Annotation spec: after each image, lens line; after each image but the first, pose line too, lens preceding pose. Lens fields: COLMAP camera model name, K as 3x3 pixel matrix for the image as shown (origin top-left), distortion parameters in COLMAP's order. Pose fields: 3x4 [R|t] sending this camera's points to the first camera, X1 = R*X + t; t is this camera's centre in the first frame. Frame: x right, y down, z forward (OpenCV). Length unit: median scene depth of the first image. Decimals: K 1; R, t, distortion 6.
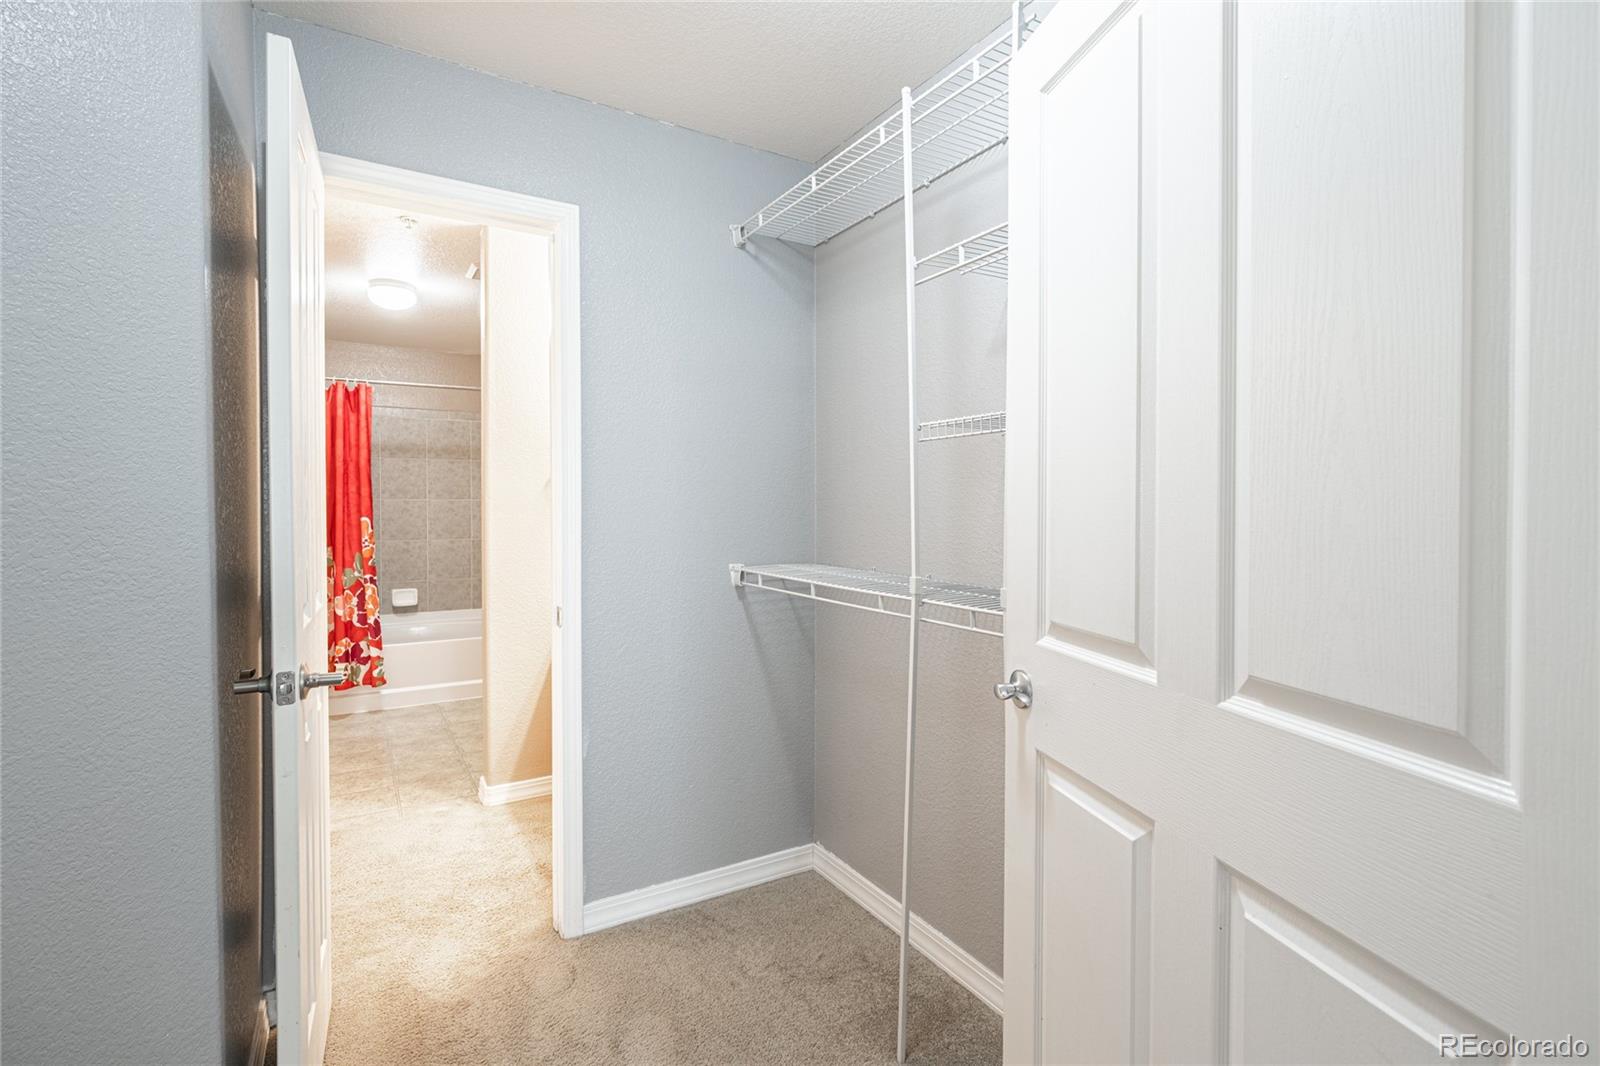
lens RADIAL K [[726.6, 0, 803.4], [0, 726.6, 525.7], [0, 0, 1]] dist [-0.002220, 0.000340]
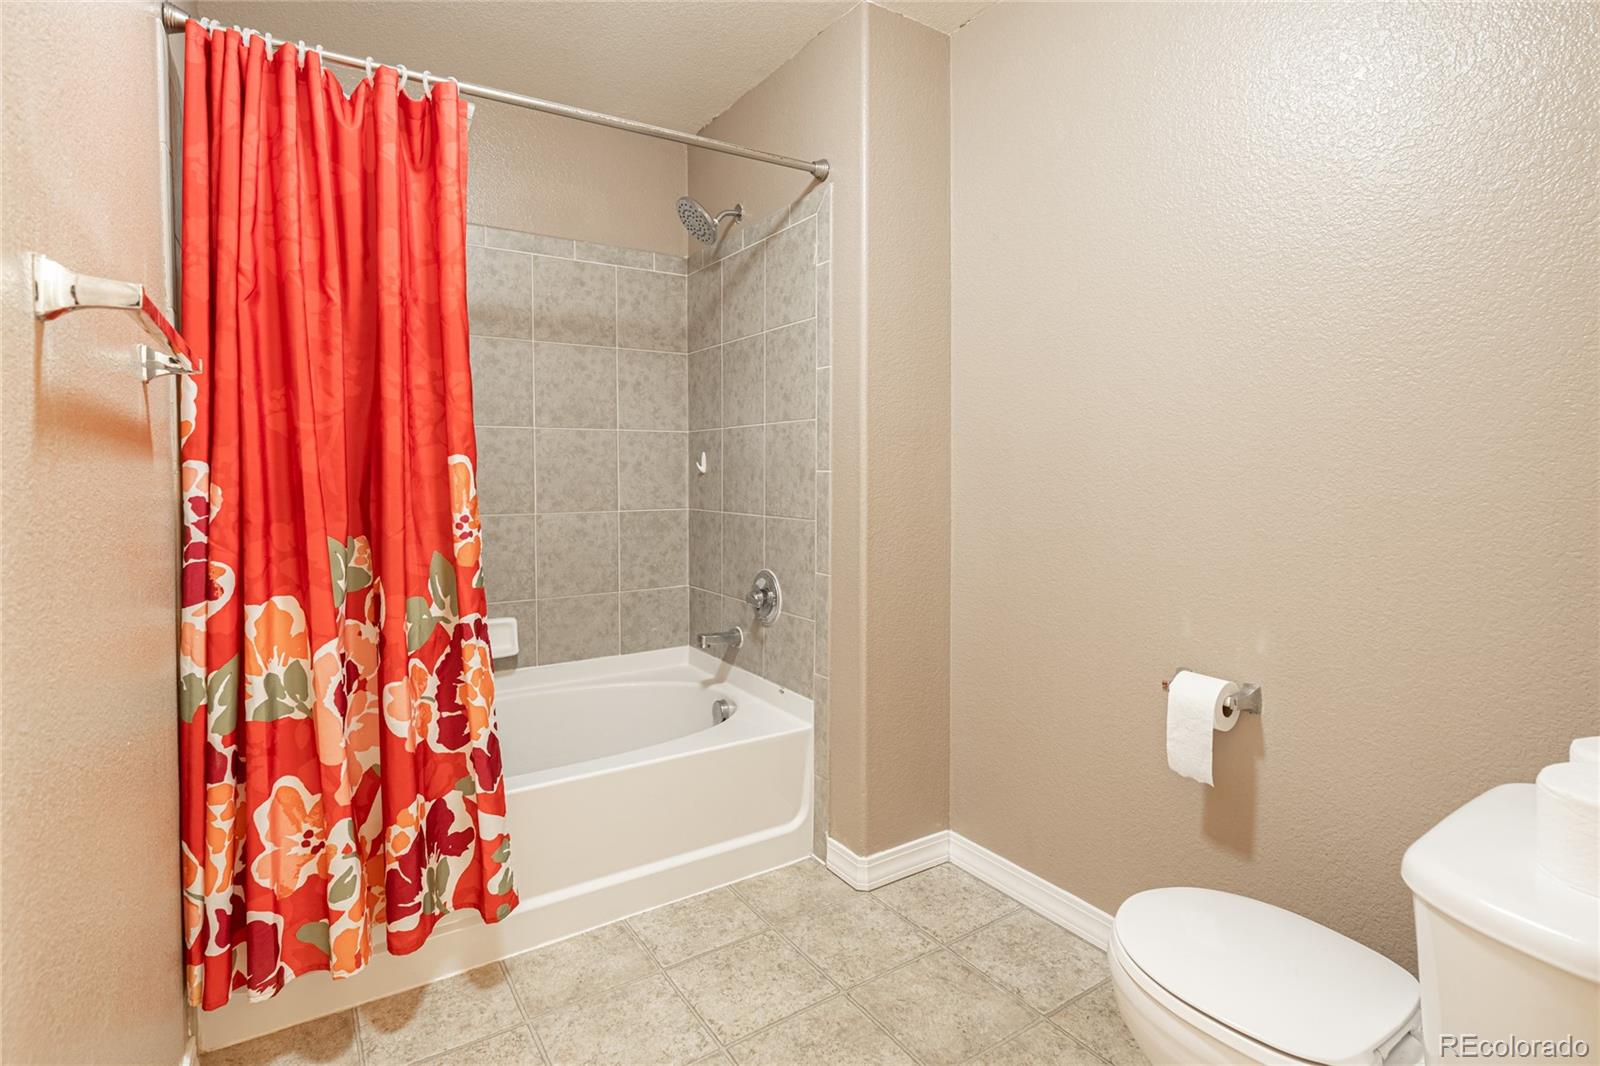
lens RADIAL K [[726.6, 0, 762.8], [0, 726.6, 502.0], [0, 0, 1]] dist [-0.002220, 0.000340]
pose [[0.999494, -0.004164, 0.031525, -0.463183], [0.003707, 0.999887, 0.014549, 0.006998], [-0.031582, -0.014425, 0.999397, 0.631915]]
